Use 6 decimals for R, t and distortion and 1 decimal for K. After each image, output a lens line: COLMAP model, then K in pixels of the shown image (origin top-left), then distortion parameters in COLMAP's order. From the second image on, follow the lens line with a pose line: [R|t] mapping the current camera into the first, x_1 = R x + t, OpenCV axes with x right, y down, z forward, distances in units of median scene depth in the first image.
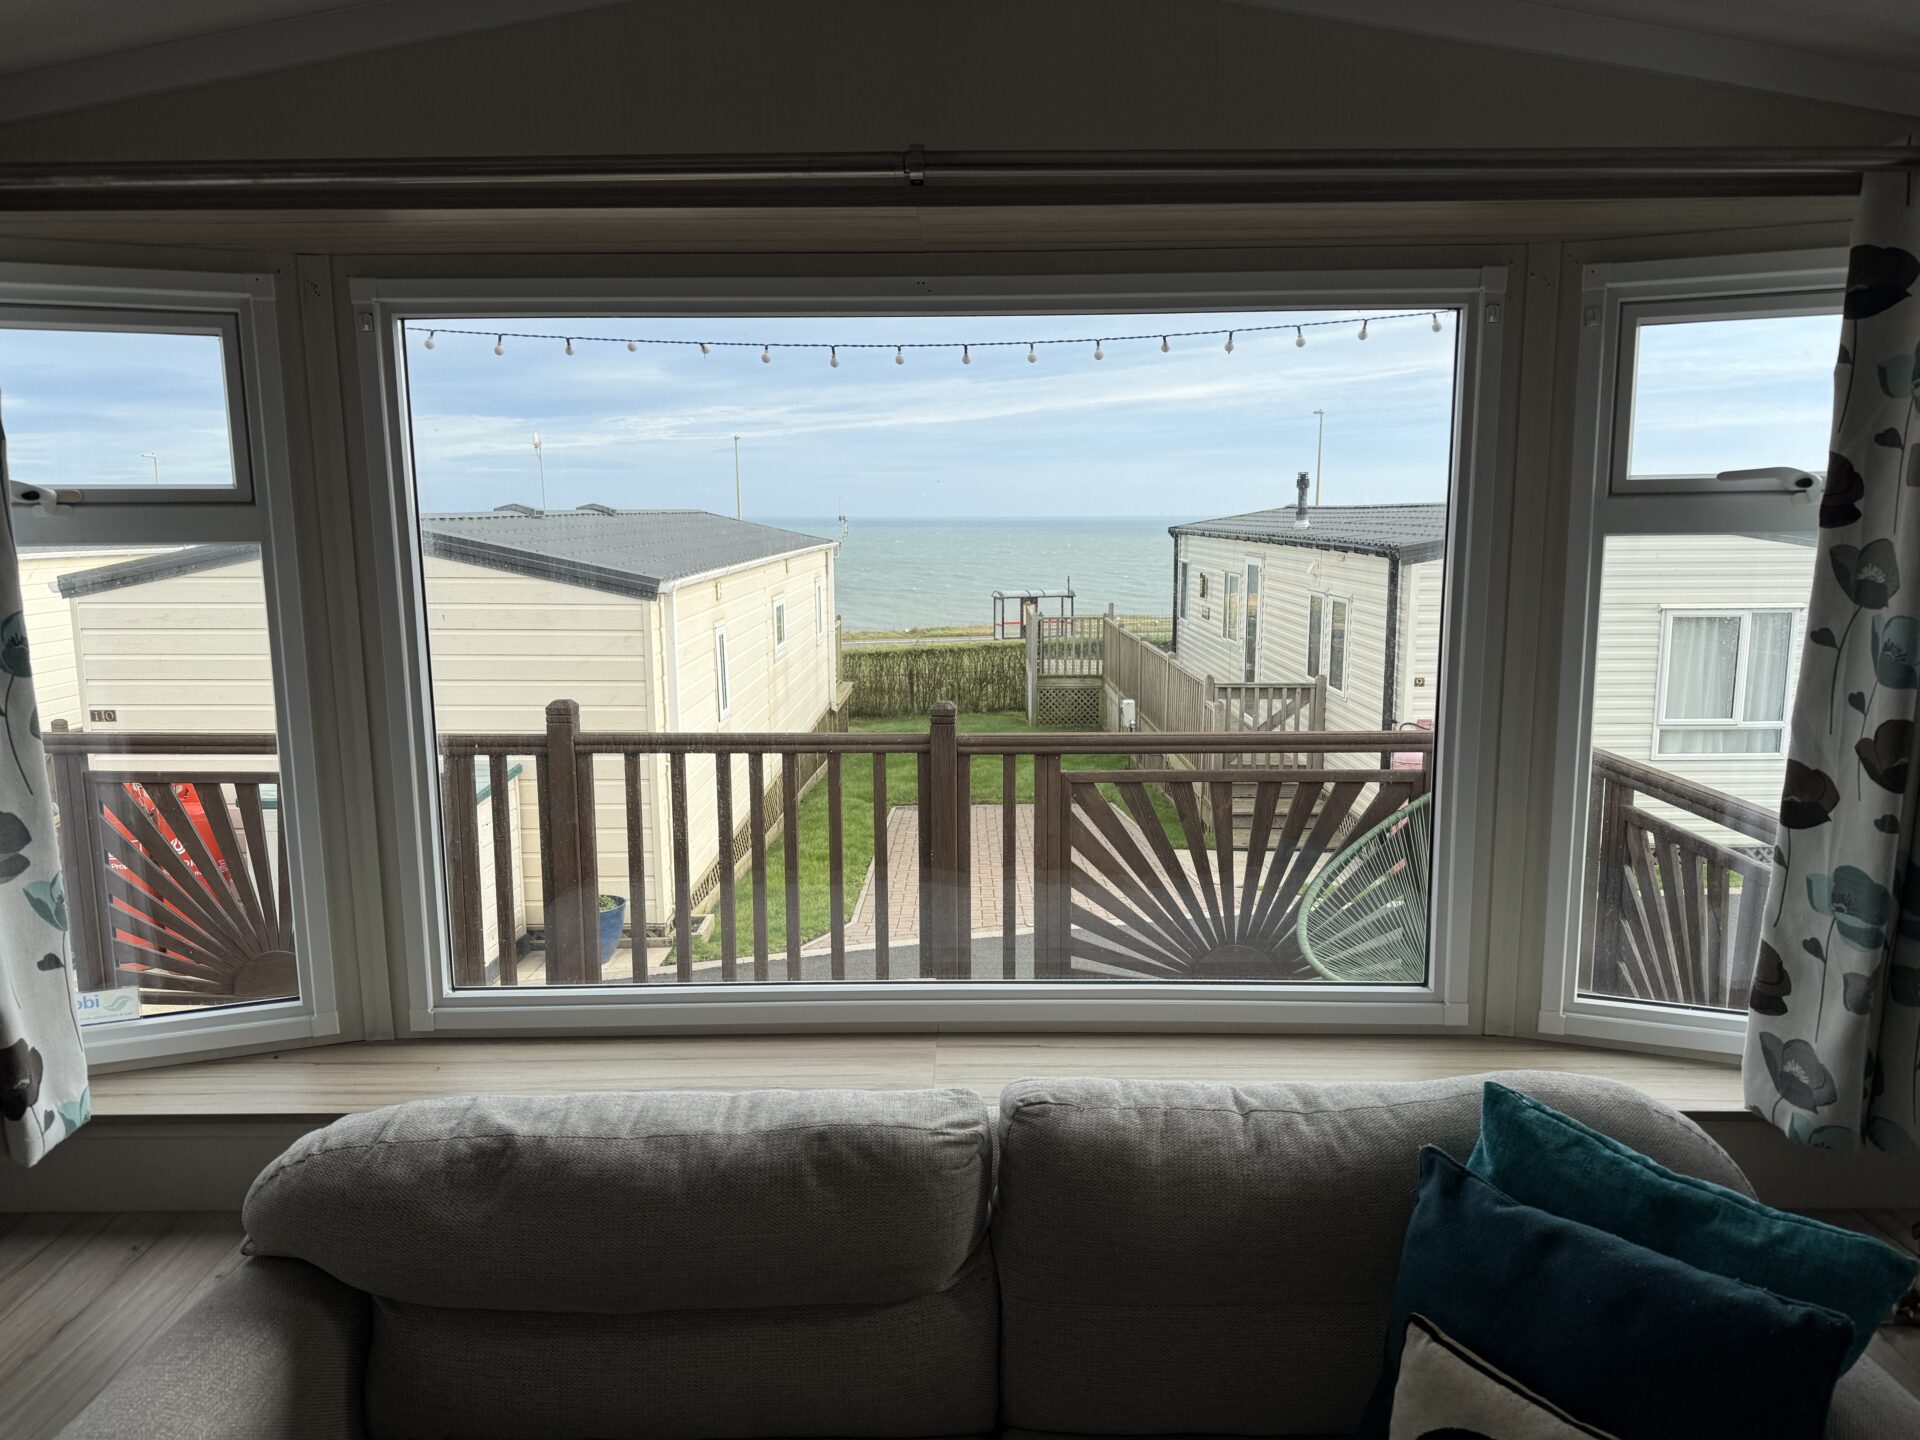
lens RADIAL K [[1348.9, 0, 951.3], [0, 1348.9, 730.8], [0, 0, 1]] dist [0.061396, -0.083326]
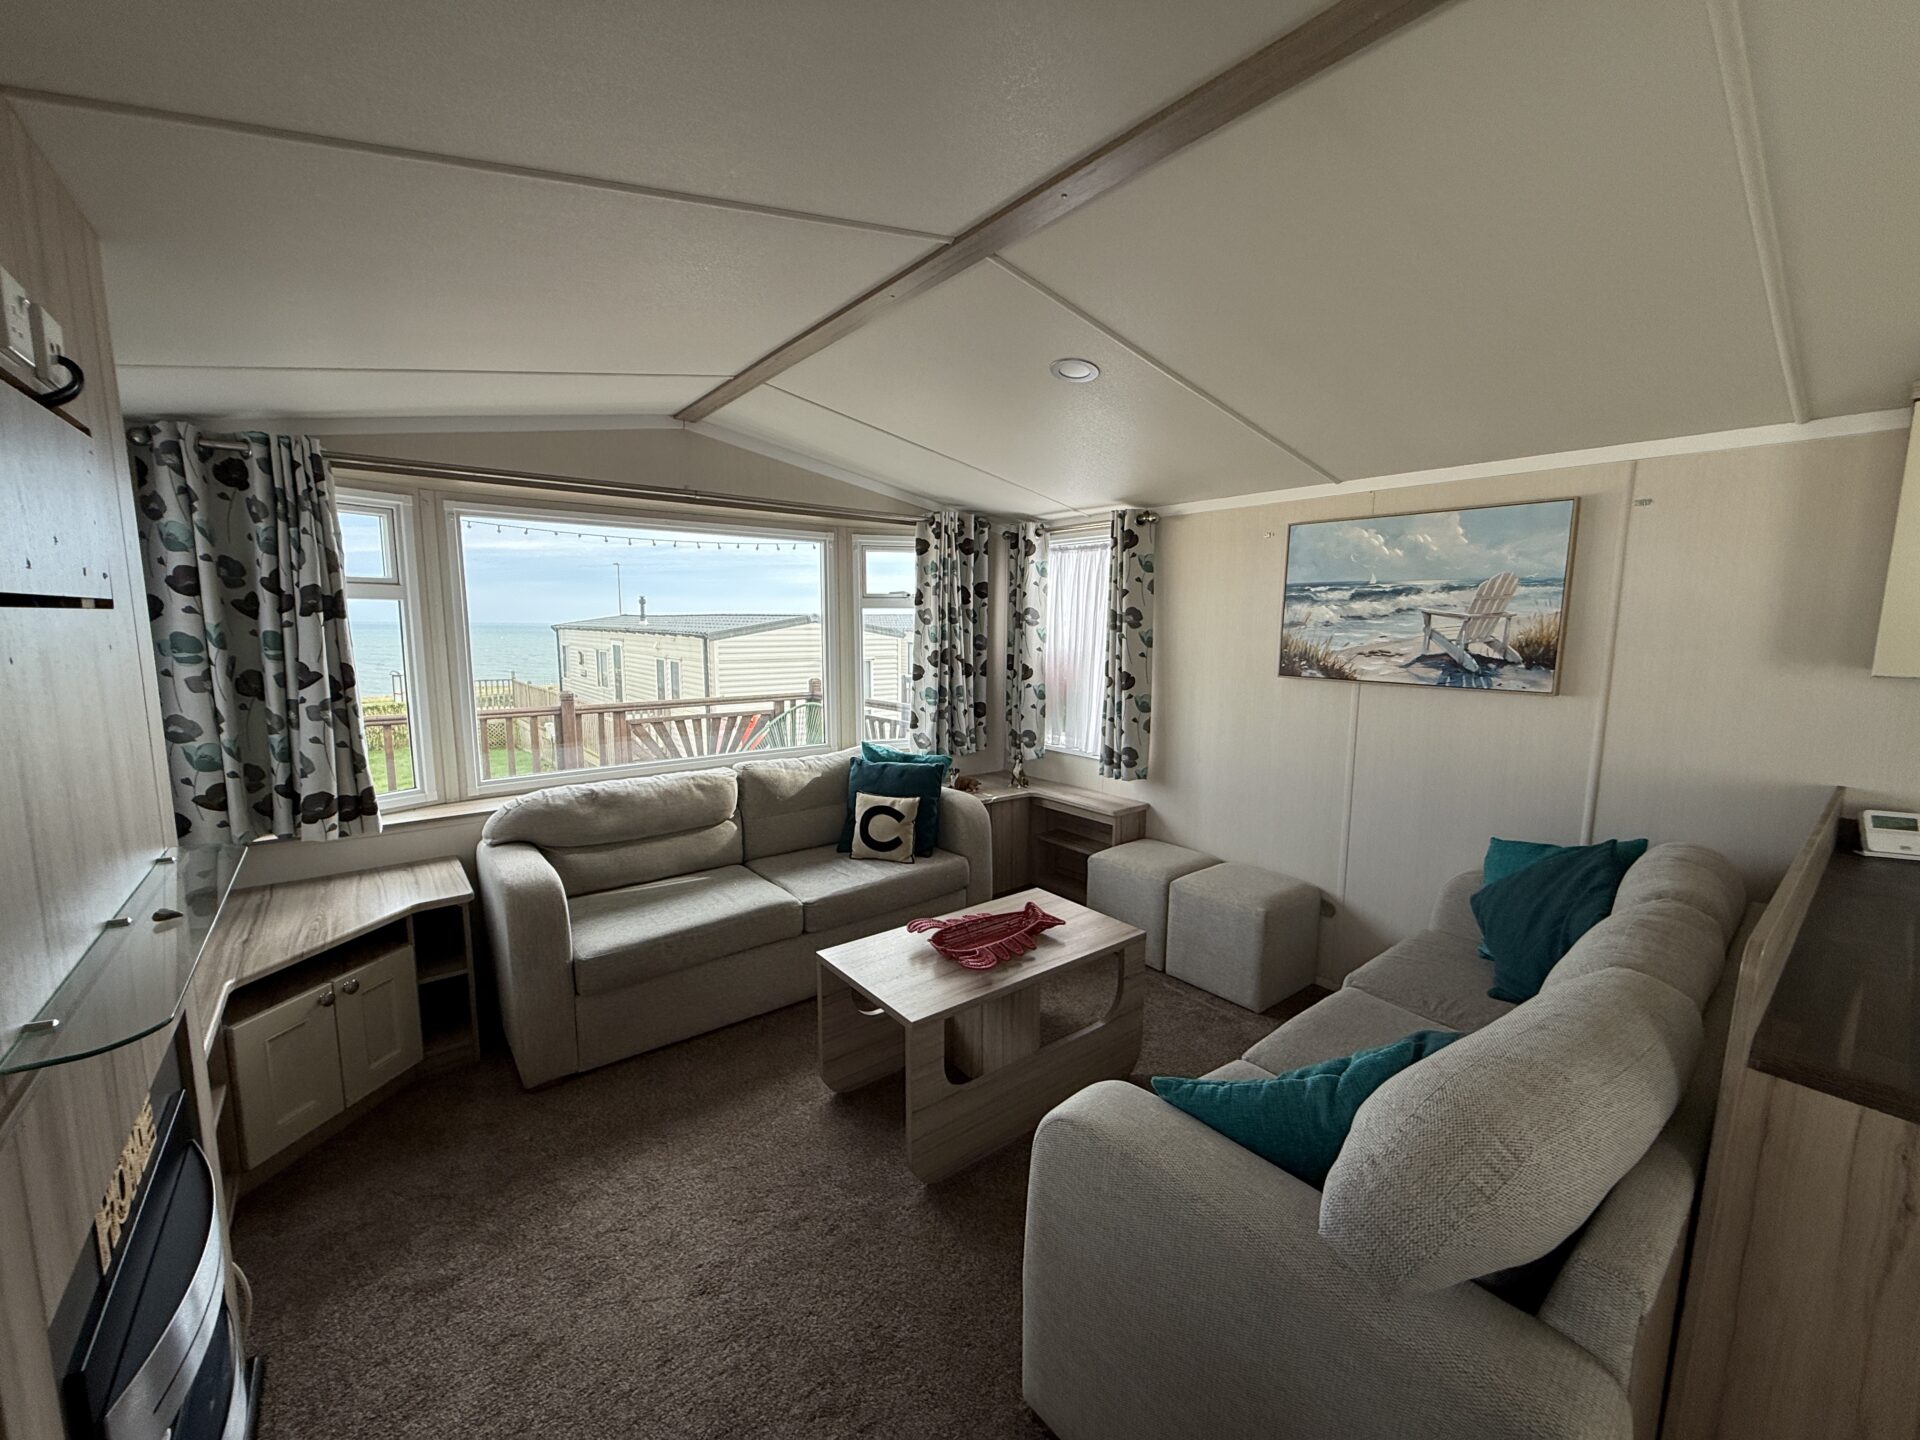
lens RADIAL K [[764.3, 0, 960.0], [0, 764.3, 720.0], [0, 0, 1]] dist [0.002181, 0.000126]
pose [[0.777483, -0.070237, 0.624969, -0.680125], [0.090009, 0.995941, -0.000046, 0.195043], [-0.622429, 0.056288, 0.780649, -0.811942]]
